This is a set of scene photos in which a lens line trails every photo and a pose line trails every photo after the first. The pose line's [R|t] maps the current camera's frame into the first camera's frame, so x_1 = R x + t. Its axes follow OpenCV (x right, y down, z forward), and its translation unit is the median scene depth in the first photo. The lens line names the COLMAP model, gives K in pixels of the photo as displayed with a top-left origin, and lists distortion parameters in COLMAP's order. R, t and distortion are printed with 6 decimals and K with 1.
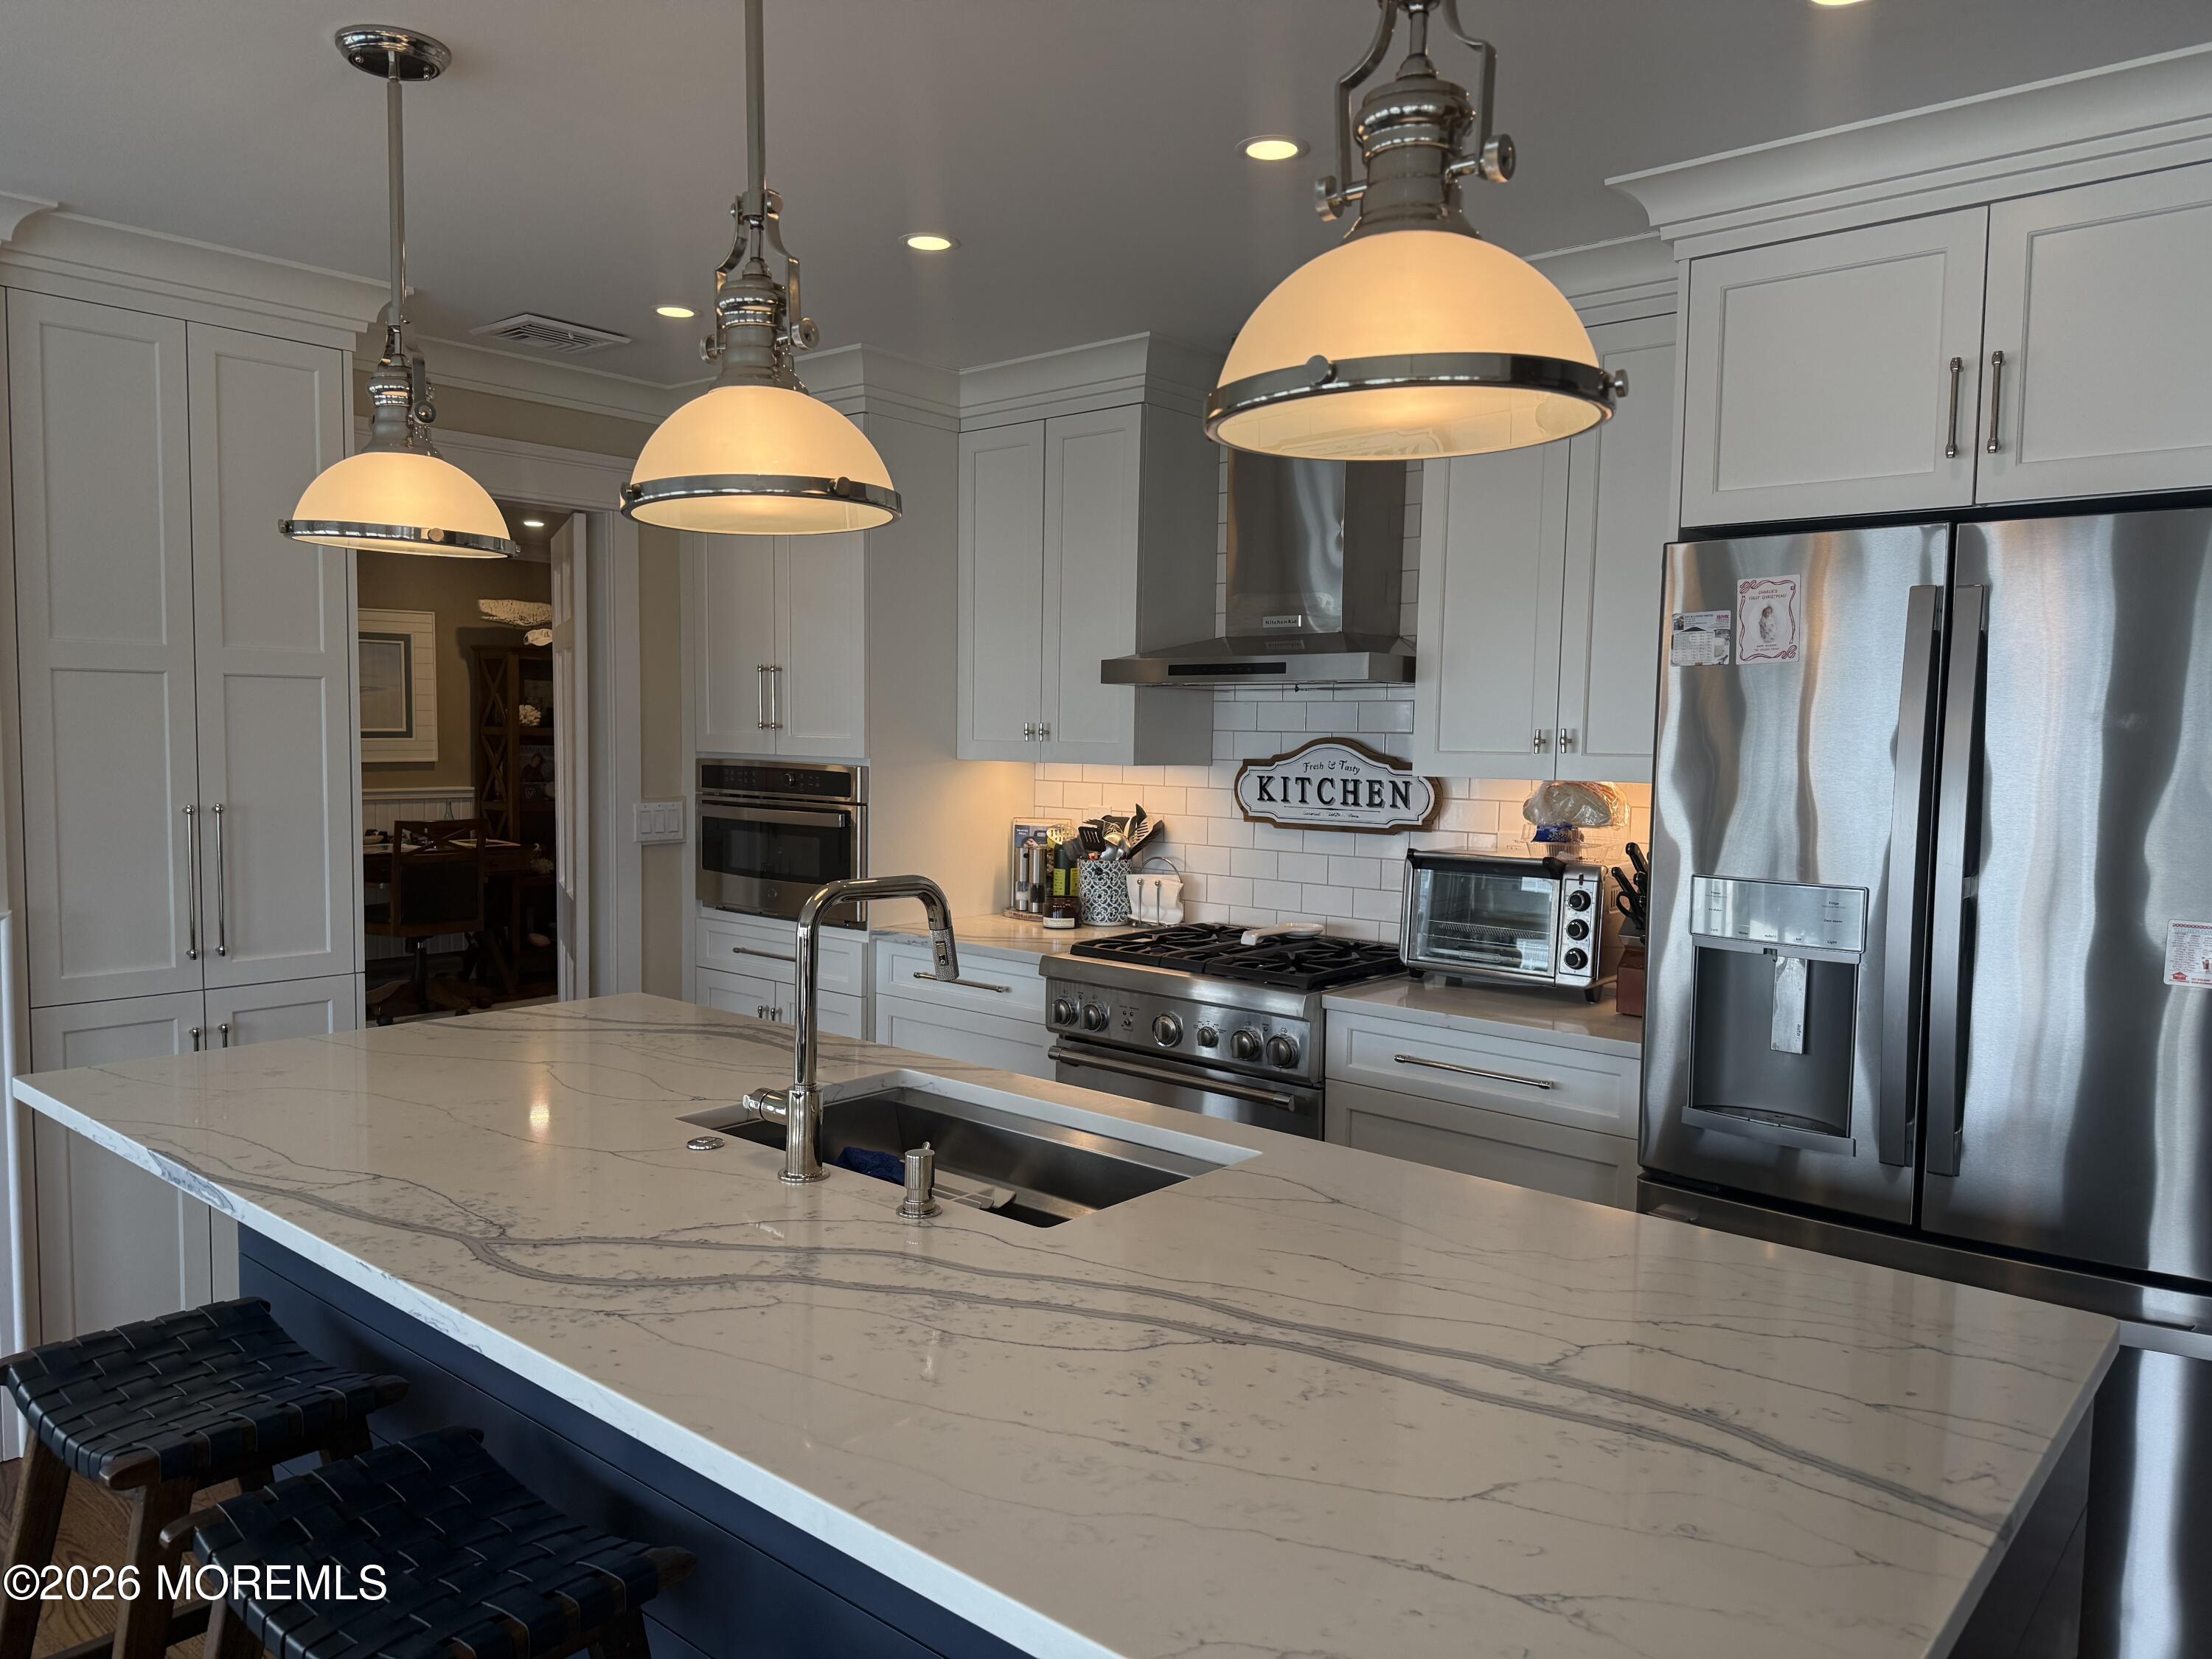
lens RADIAL K [[1555.3, 0, 1104.5], [0, 1555.3, 831.1], [0, 0, 1]] dist [0.026747, 0.000731]
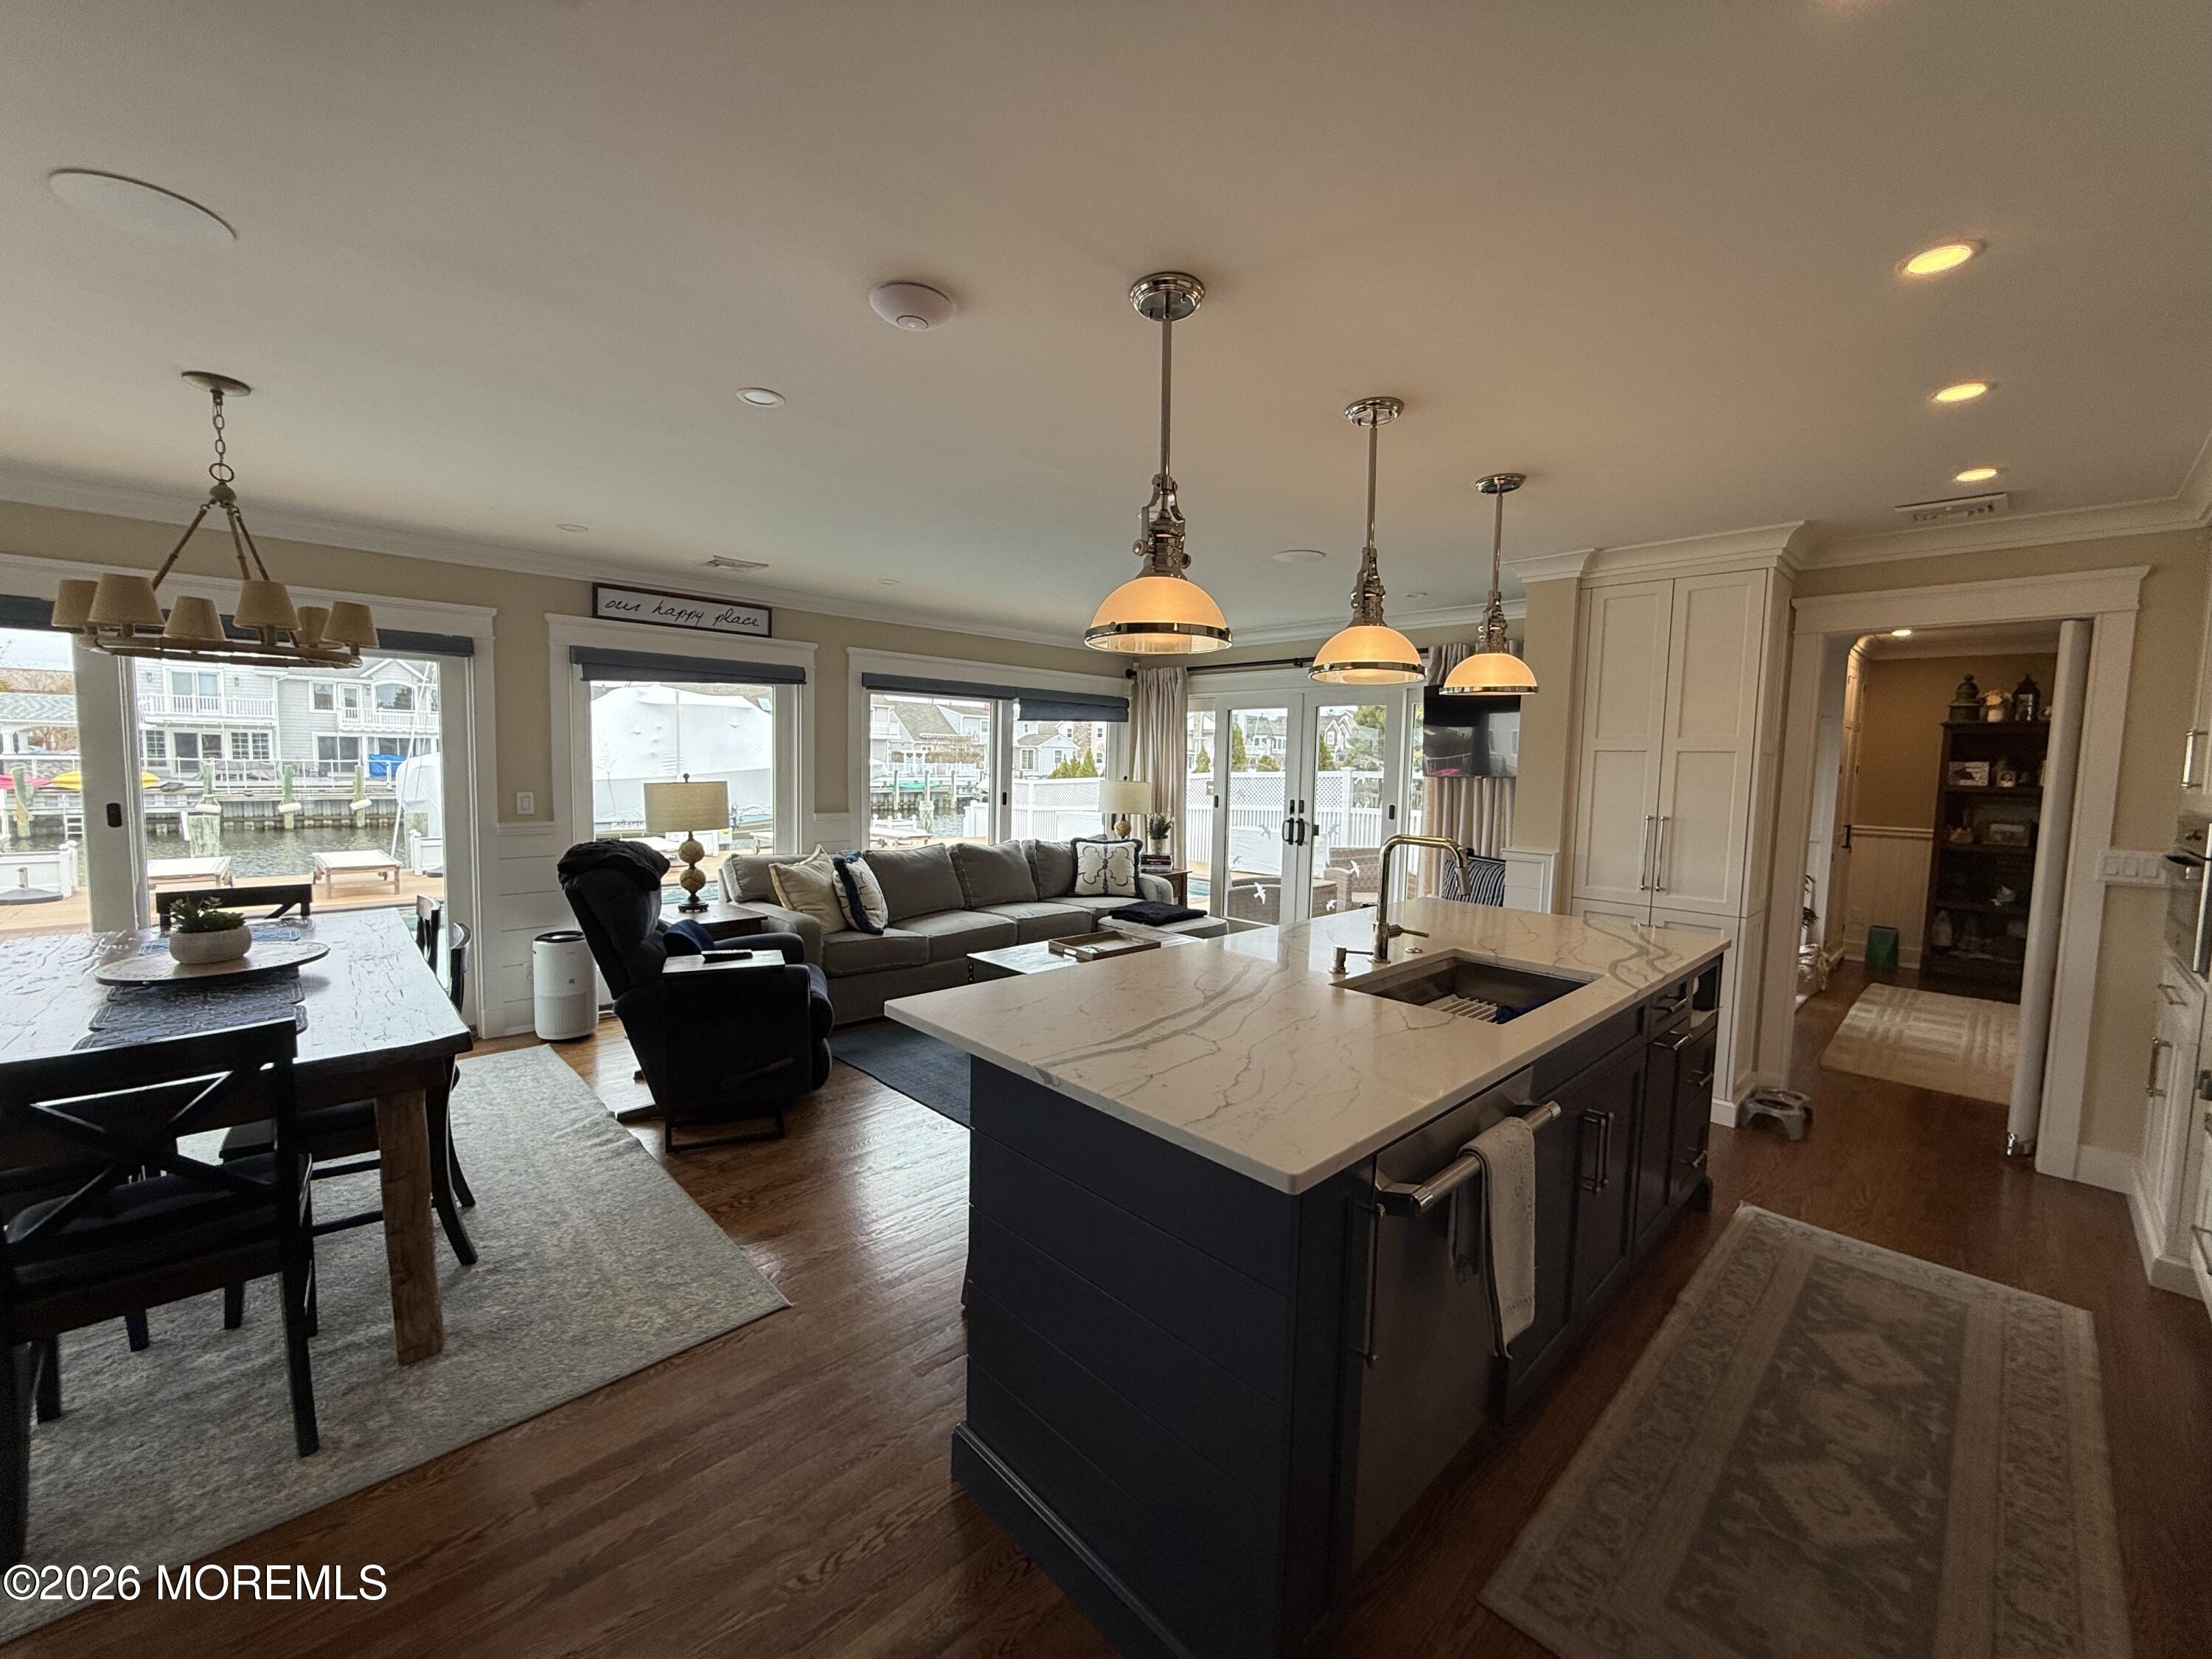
lens RADIAL K [[886.7, 0, 1103.6], [0, 886.7, 829.7], [0, 0, 1]] dist [0.001577, -0.000348]
pose [[-0.088035, 0.063343, -0.994101, 1.180441], [-0.089390, 0.993447, 0.071218, -0.031929], [0.992098, 0.095132, -0.081796, 0.703923]]
